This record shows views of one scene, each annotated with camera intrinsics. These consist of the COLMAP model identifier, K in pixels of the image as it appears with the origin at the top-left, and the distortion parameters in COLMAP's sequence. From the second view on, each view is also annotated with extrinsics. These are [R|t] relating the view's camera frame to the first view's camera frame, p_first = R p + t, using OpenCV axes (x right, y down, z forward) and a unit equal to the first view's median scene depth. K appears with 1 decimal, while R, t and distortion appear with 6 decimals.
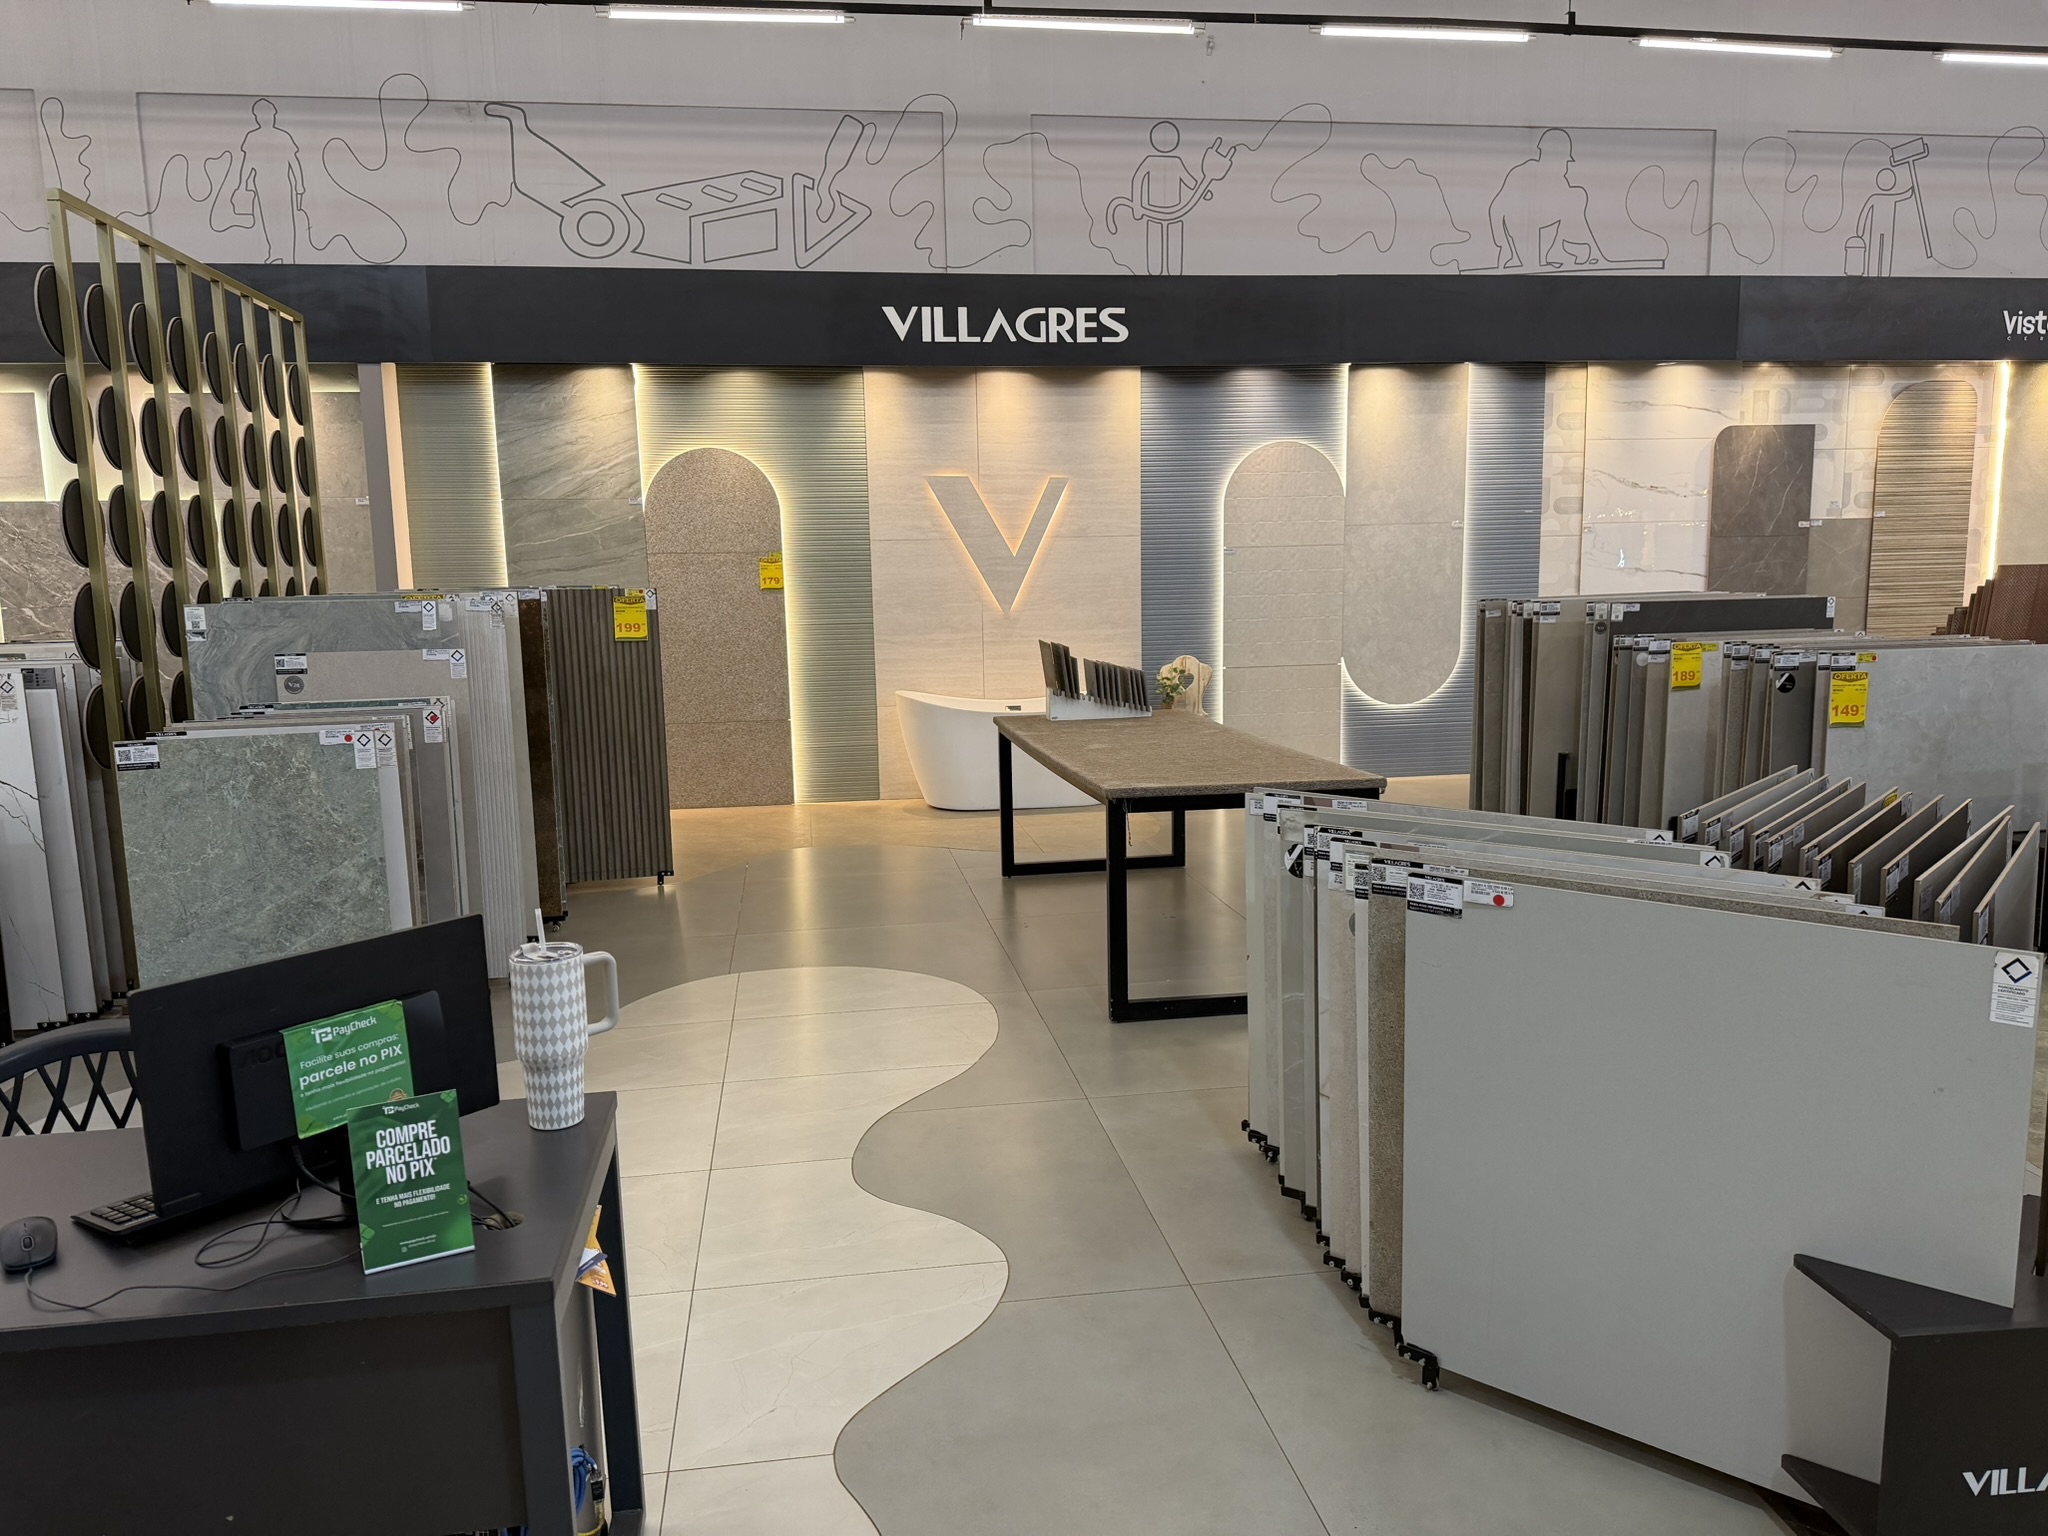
lens RADIAL K [[1439.8, 0, 1043.6], [0, 1439.8, 691.2], [0, 0, 1]] dist [0.007502, -0.015574]
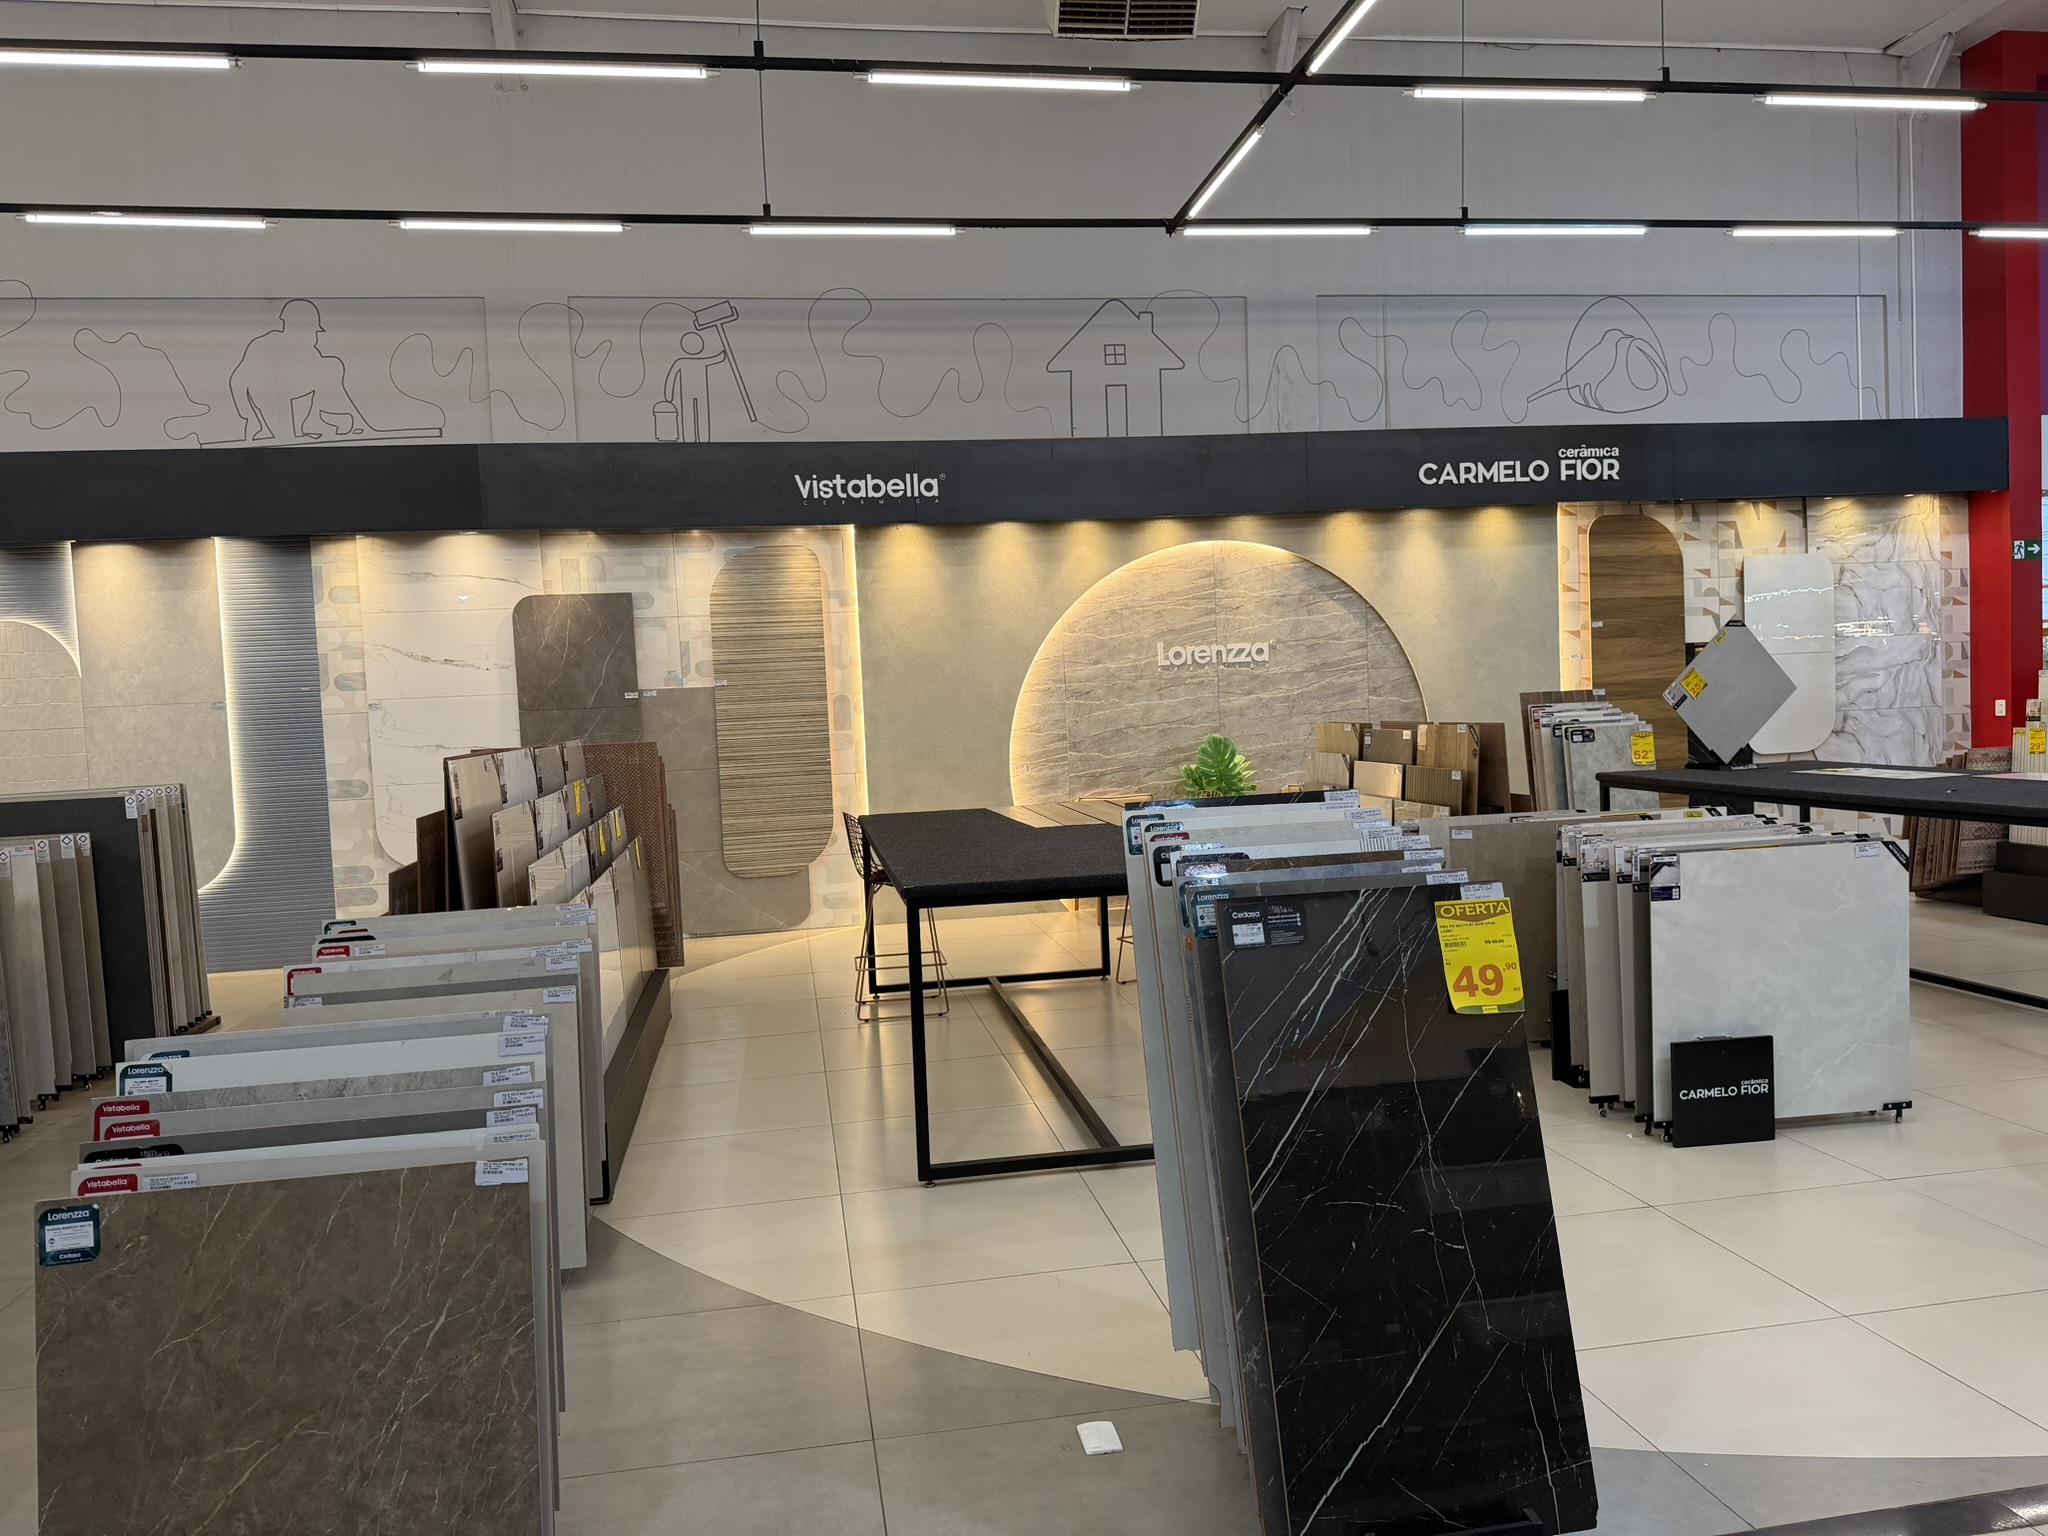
lens RADIAL K [[1439.8, 0, 1038.7], [0, 1439.8, 755.6], [0, 0, 1]] dist [0.007502, -0.015574]
pose [[0.999516, -0.020788, 0.023132, 0.792419], [0.022115, 0.998031, -0.058687, -0.013015], [-0.021867, 0.059170, 0.998008, 0.033066]]
